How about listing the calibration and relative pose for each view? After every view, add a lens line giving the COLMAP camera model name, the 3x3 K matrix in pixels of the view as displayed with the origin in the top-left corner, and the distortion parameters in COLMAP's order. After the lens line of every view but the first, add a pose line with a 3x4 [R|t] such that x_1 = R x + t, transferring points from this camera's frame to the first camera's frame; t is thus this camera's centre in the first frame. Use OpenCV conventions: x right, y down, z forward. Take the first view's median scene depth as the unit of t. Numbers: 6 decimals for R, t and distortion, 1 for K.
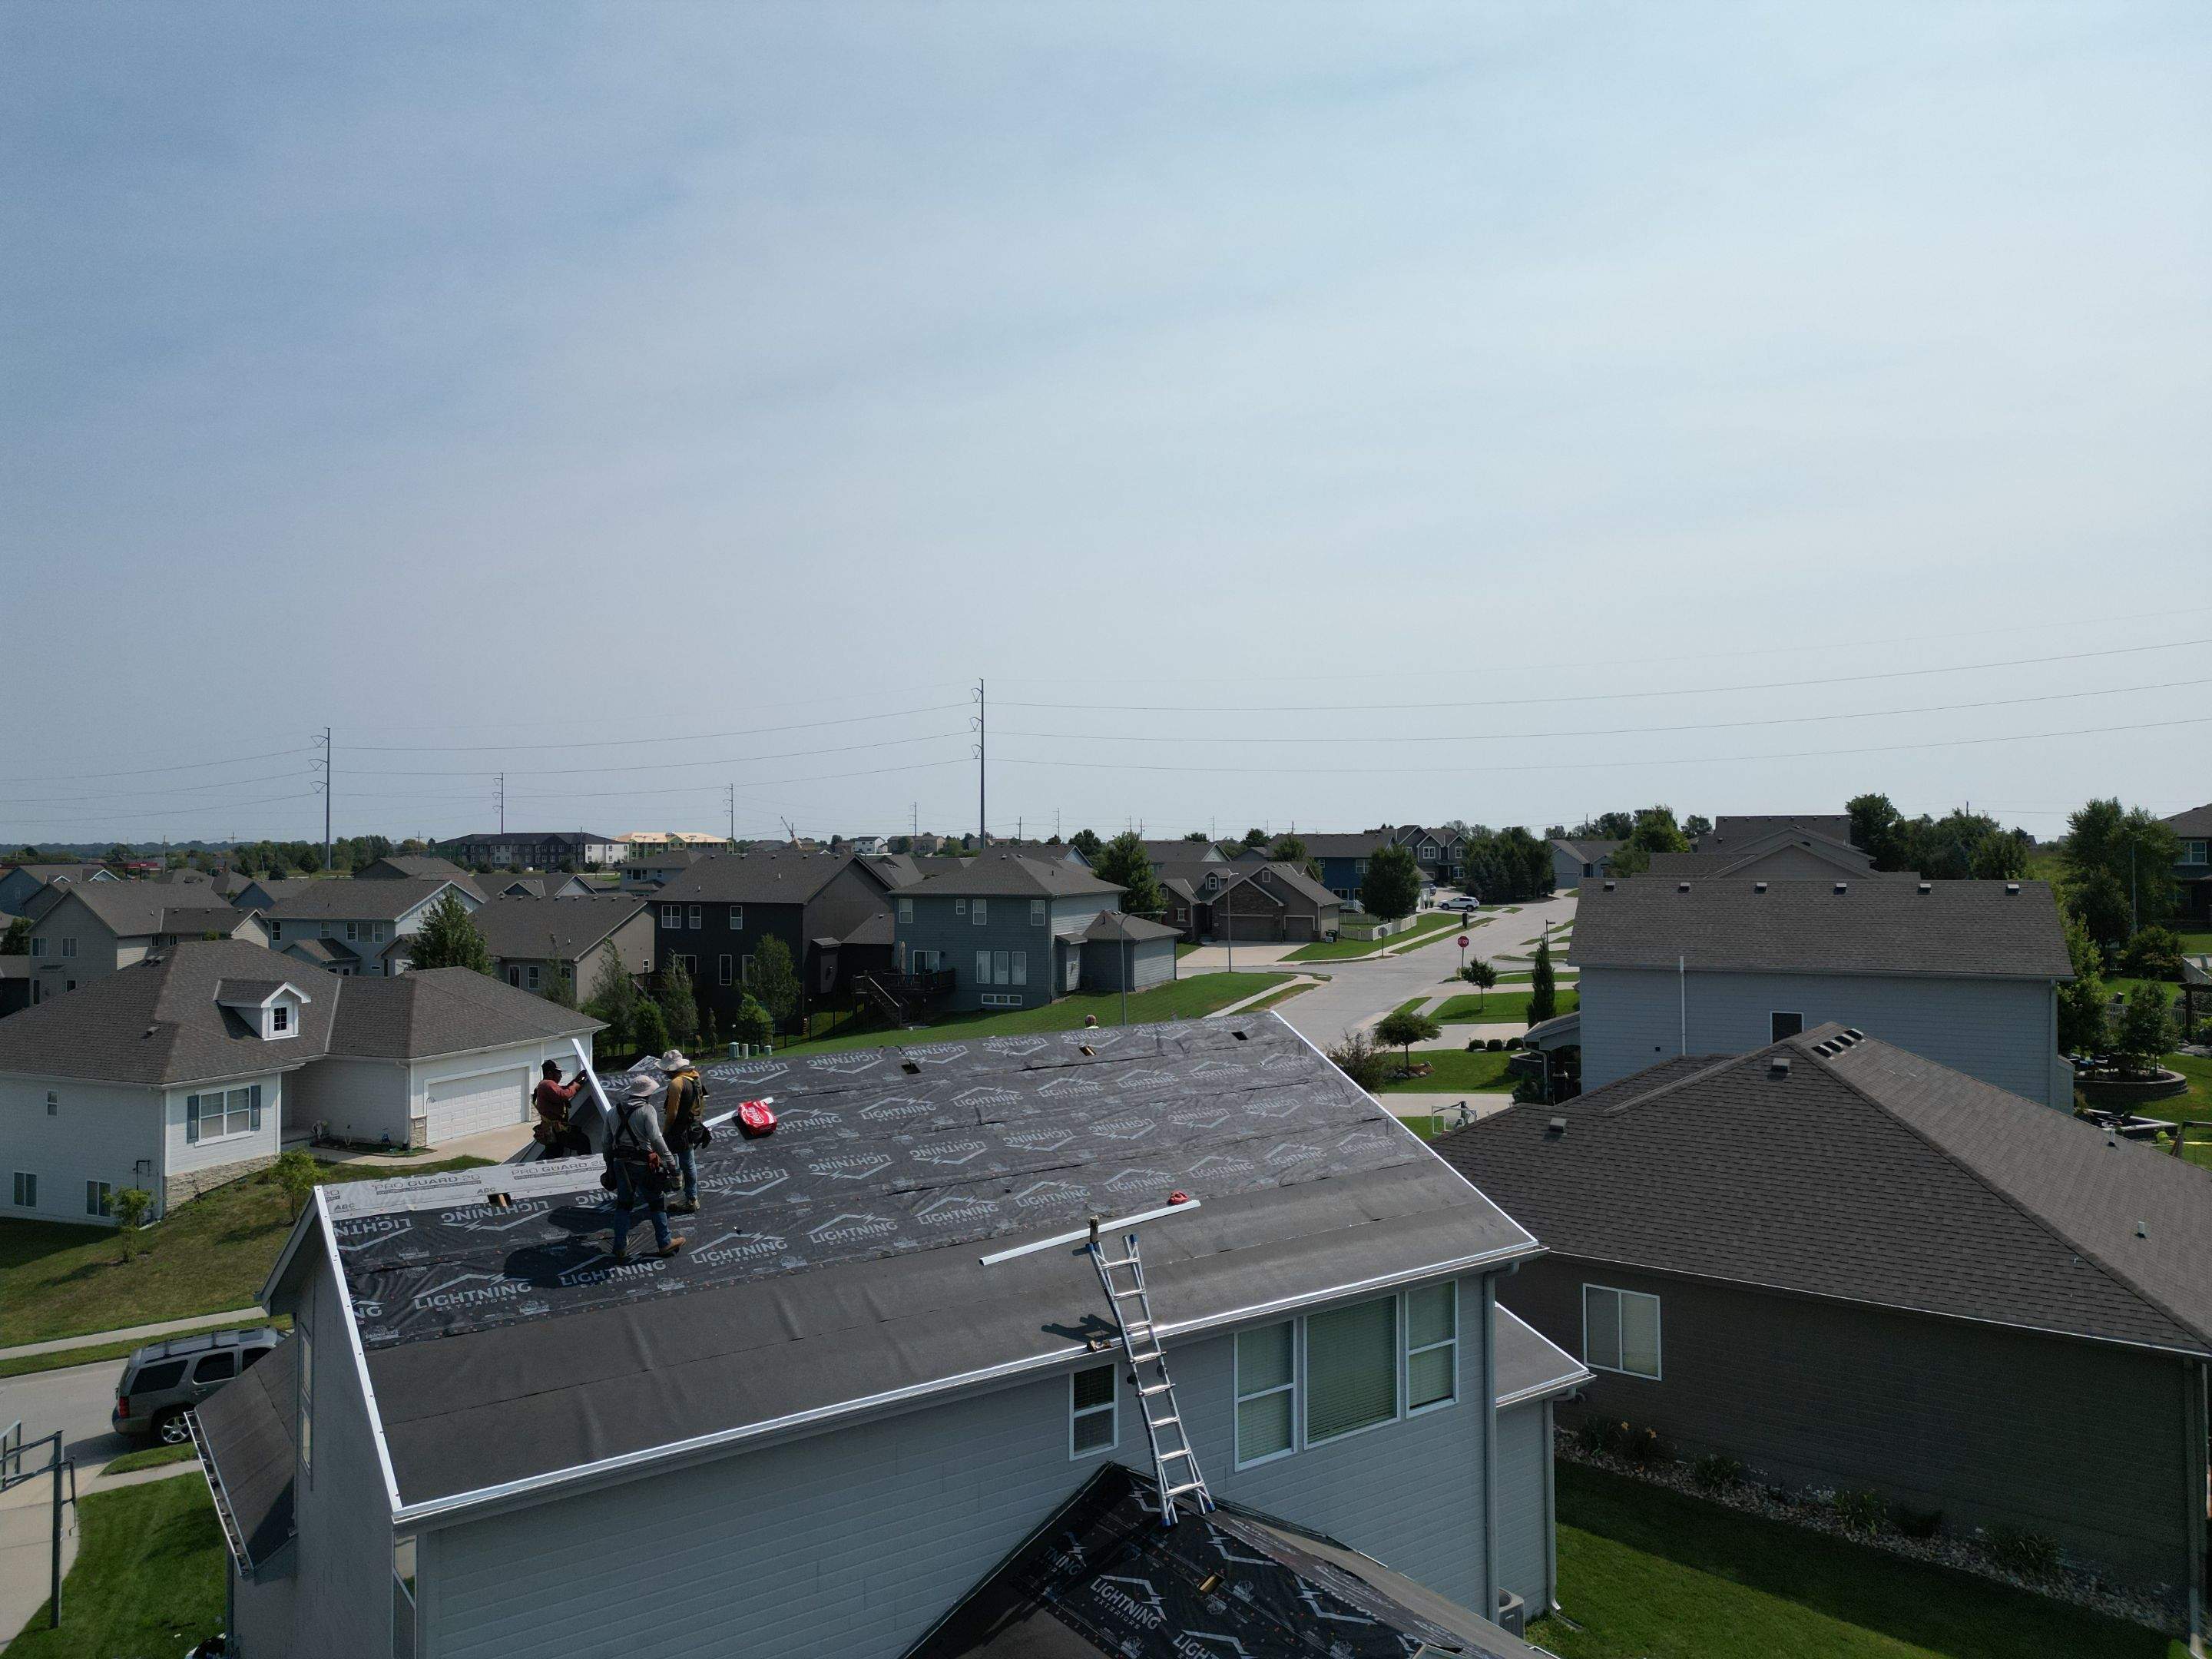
lens RADIAL K [[1532.2, 0, 1106.0], [0, 1532.2, 829.5], [0, 0, 1]] dist [0.045863, -0.038693]
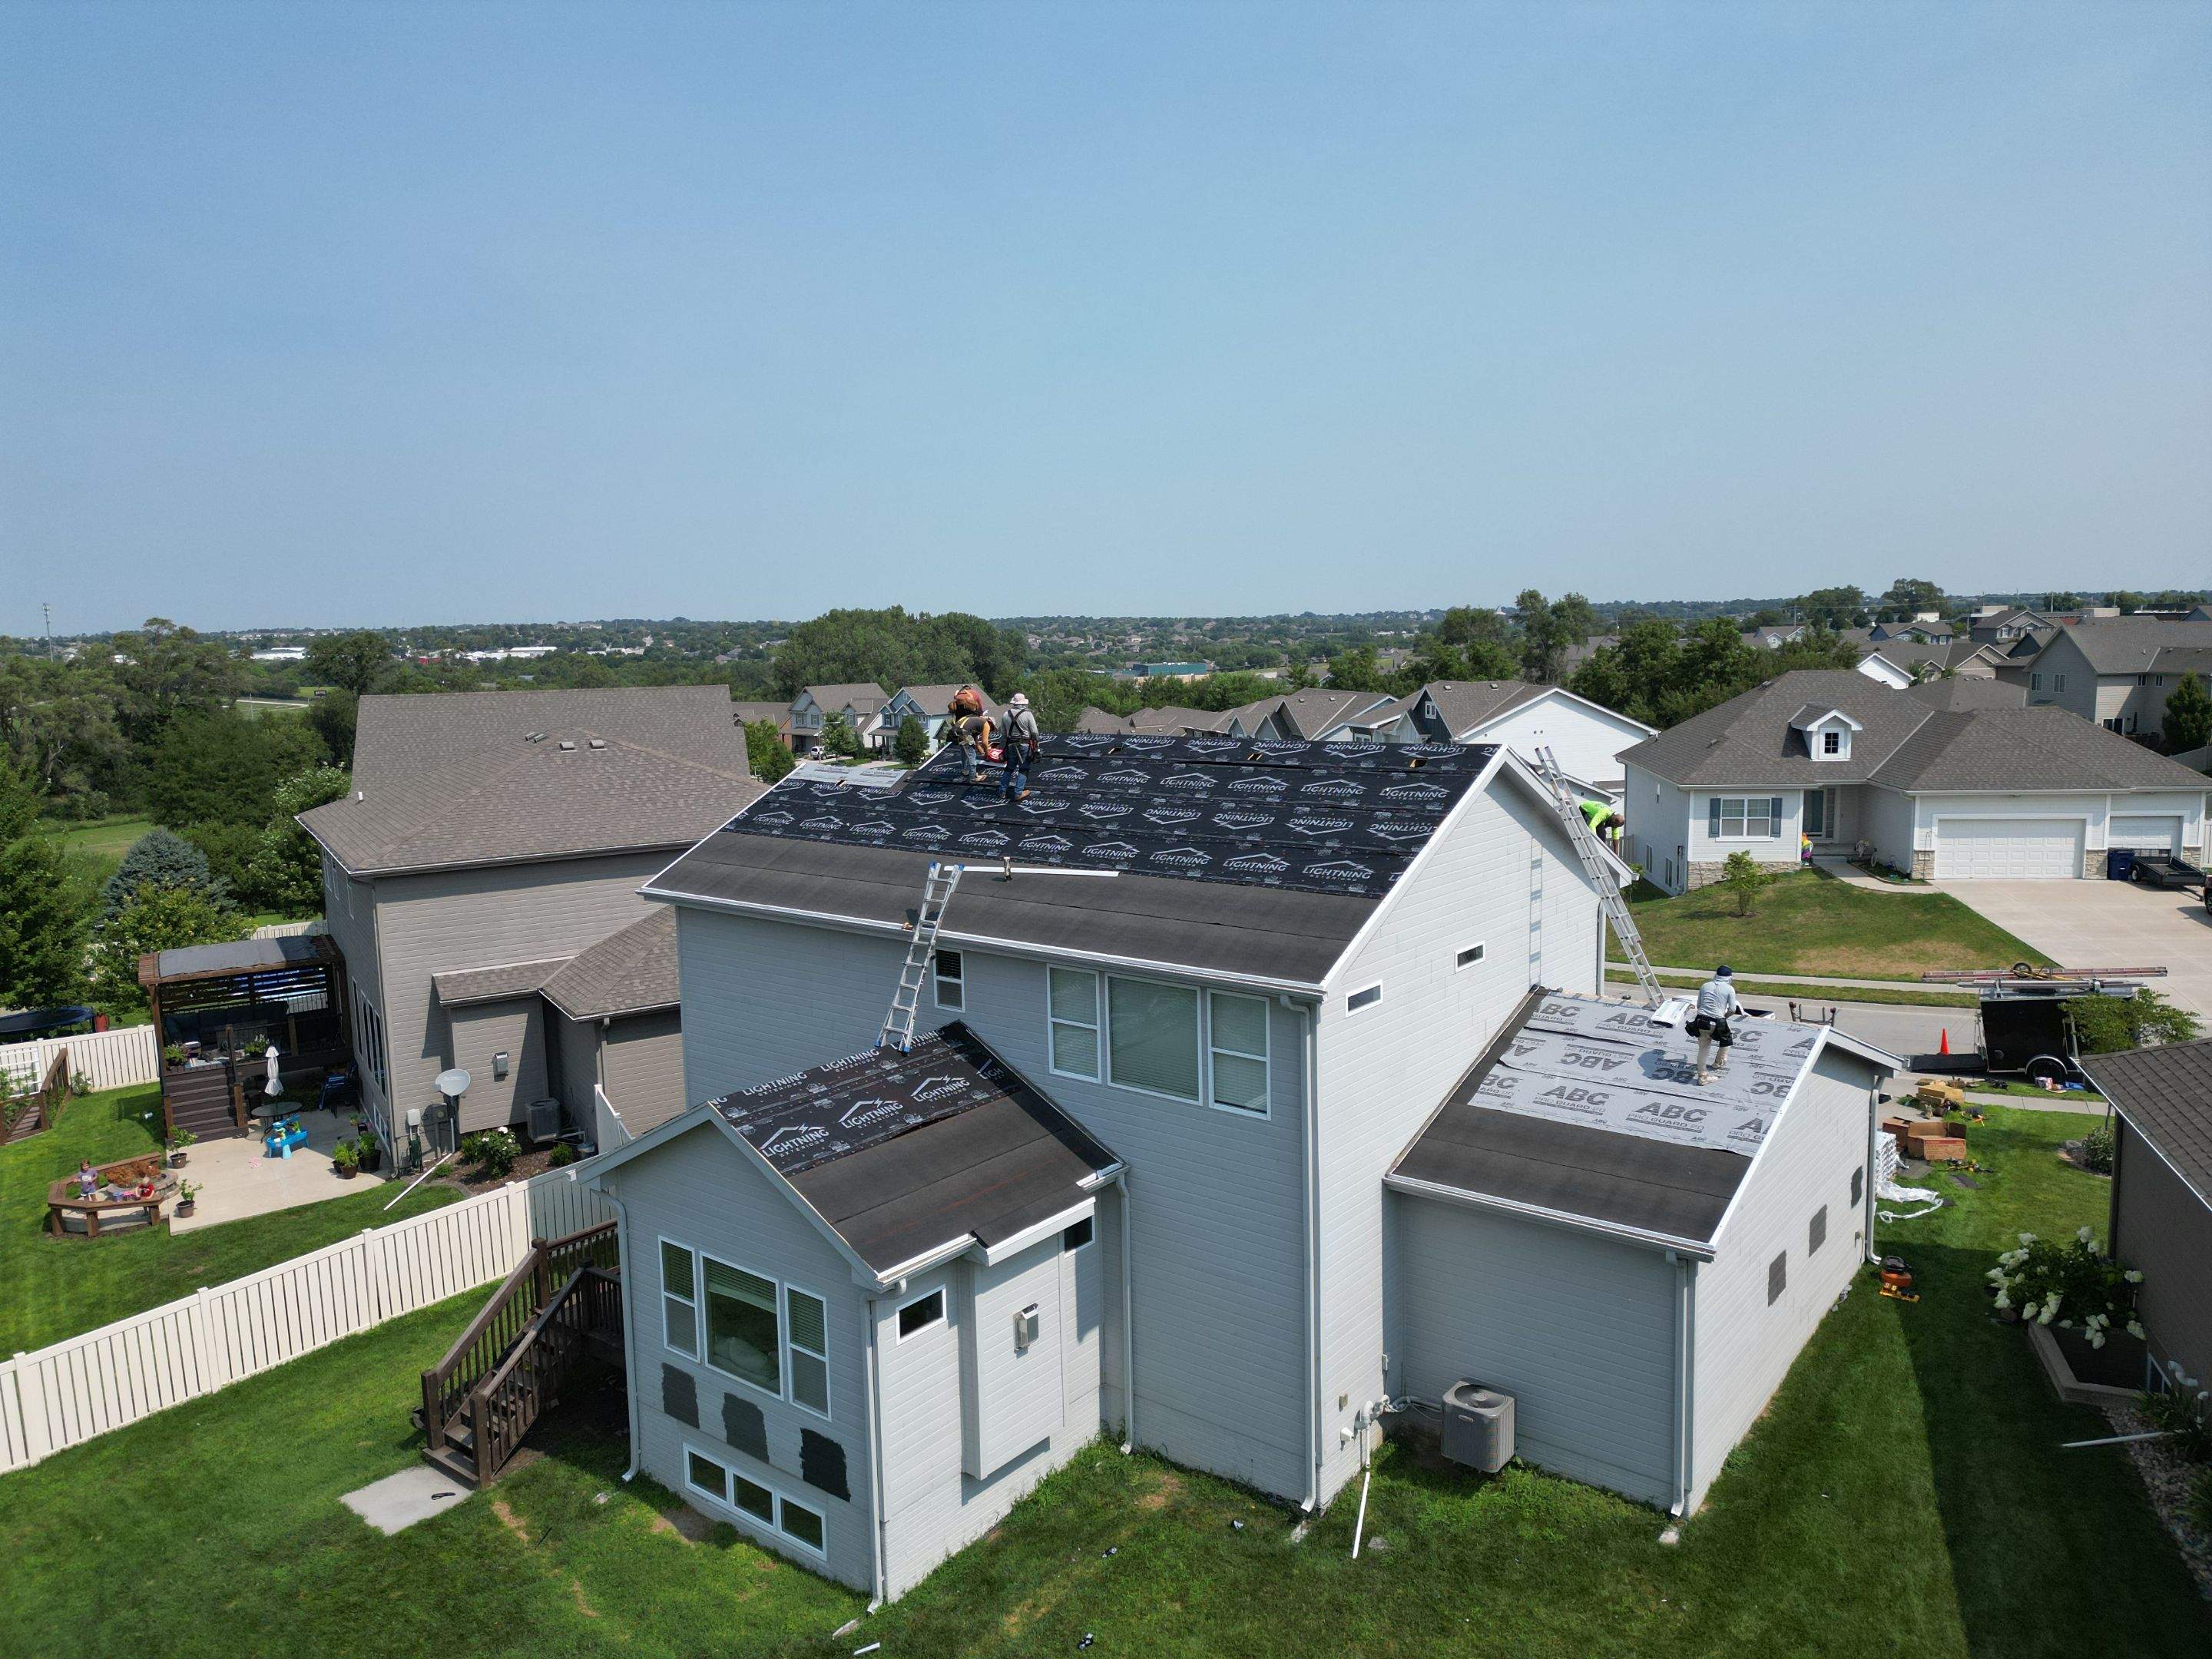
lens RADIAL K [[1532.2, 0, 1106.0], [0, 1532.2, 829.5], [0, 0, 1]] dist [0.045863, -0.038693]
pose [[0.282349, 0.124890, -0.951148, 0.379679], [0.031849, 0.989722, 0.139410, 0.015802], [0.958783, -0.069655, 0.275469, 0.218993]]
